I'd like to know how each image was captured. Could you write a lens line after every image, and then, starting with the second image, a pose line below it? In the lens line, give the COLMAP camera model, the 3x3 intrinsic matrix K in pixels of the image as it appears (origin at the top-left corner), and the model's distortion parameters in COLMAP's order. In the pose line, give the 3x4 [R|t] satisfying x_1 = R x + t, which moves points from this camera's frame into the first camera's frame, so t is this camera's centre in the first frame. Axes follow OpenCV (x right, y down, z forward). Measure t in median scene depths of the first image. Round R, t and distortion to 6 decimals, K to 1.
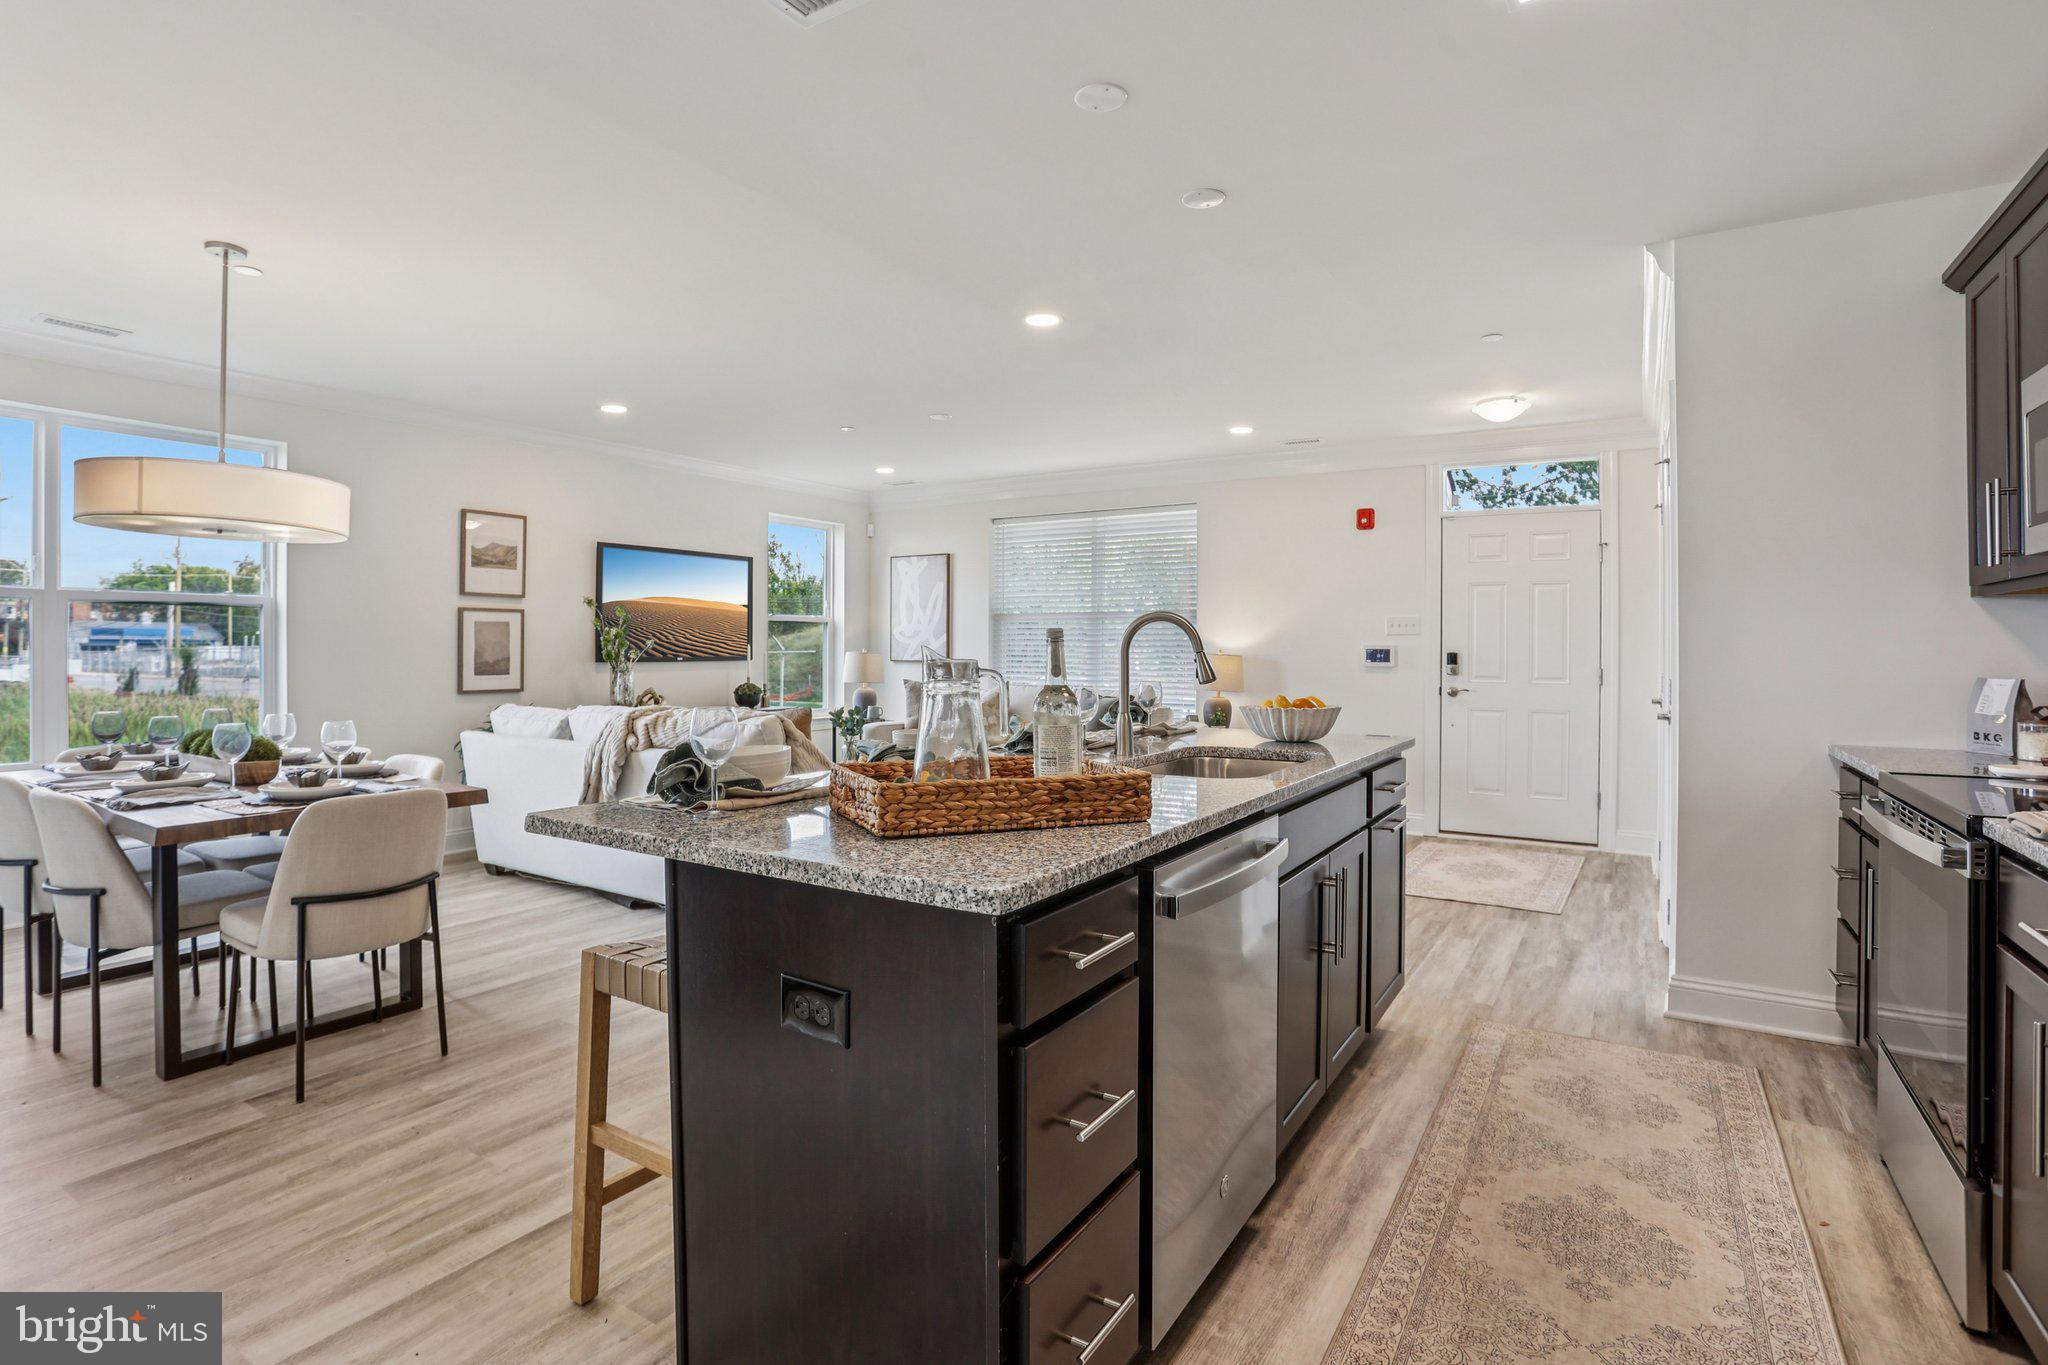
lens RADIAL K [[994.7, 0, 1013.9], [0, 994.7, 650.9], [0, 0, 1]] dist [-0.074219, 0.029587]
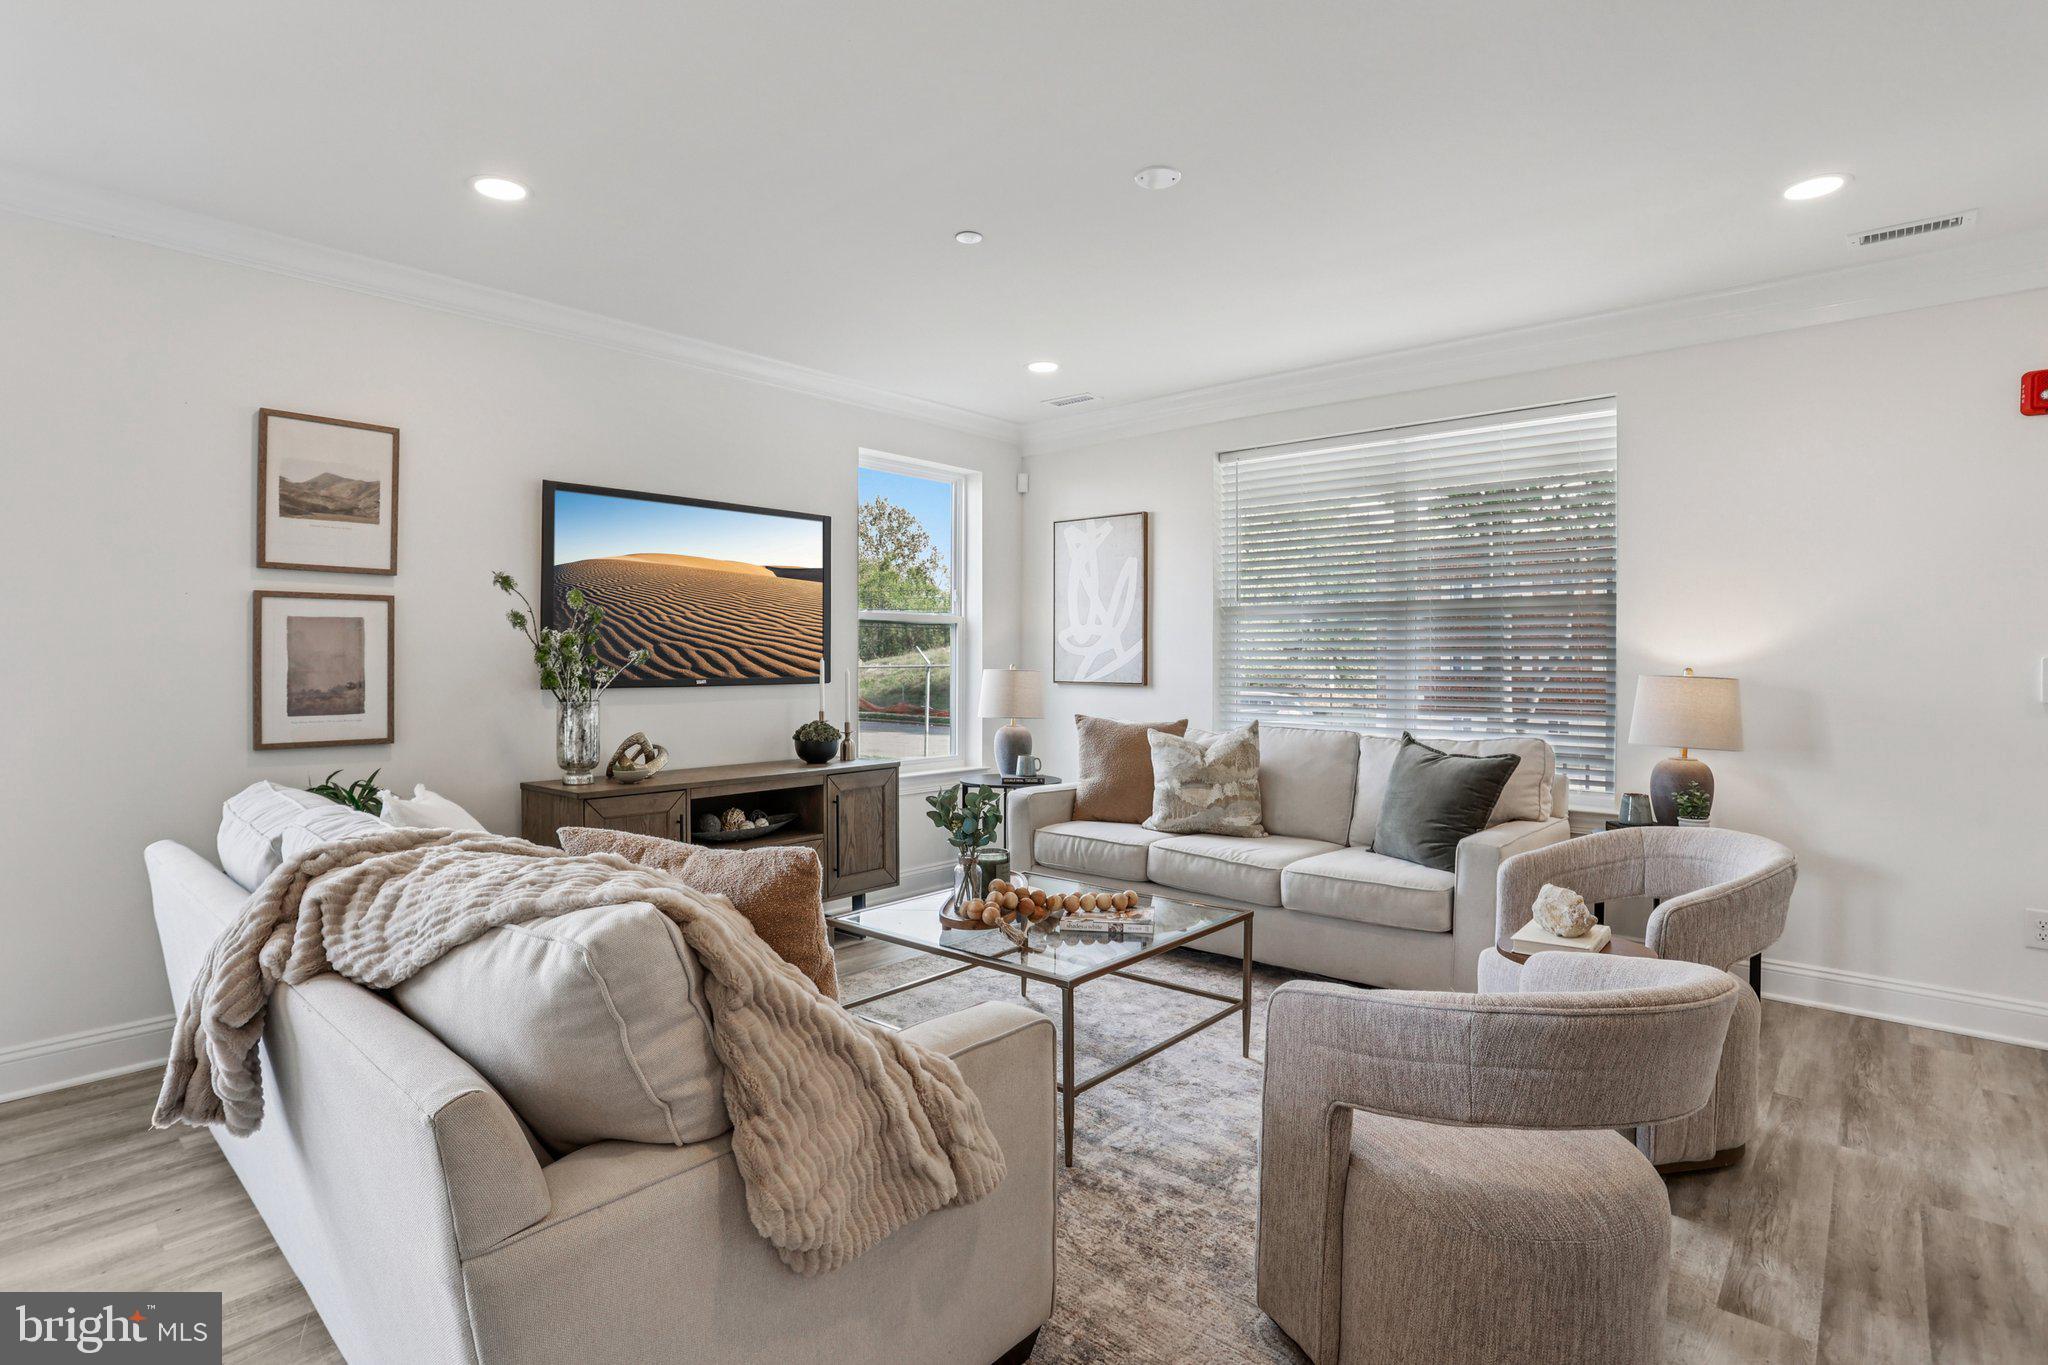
lens RADIAL K [[994.7, 0, 1013.9], [0, 994.7, 650.9], [0, 0, 1]] dist [-0.074219, 0.029587]
pose [[0.986505, -0.002907, -0.163705, -0.059130], [0.001028, 0.999933, -0.011560, -0.004055], [0.163728, 0.011235, 0.986442, 0.481339]]
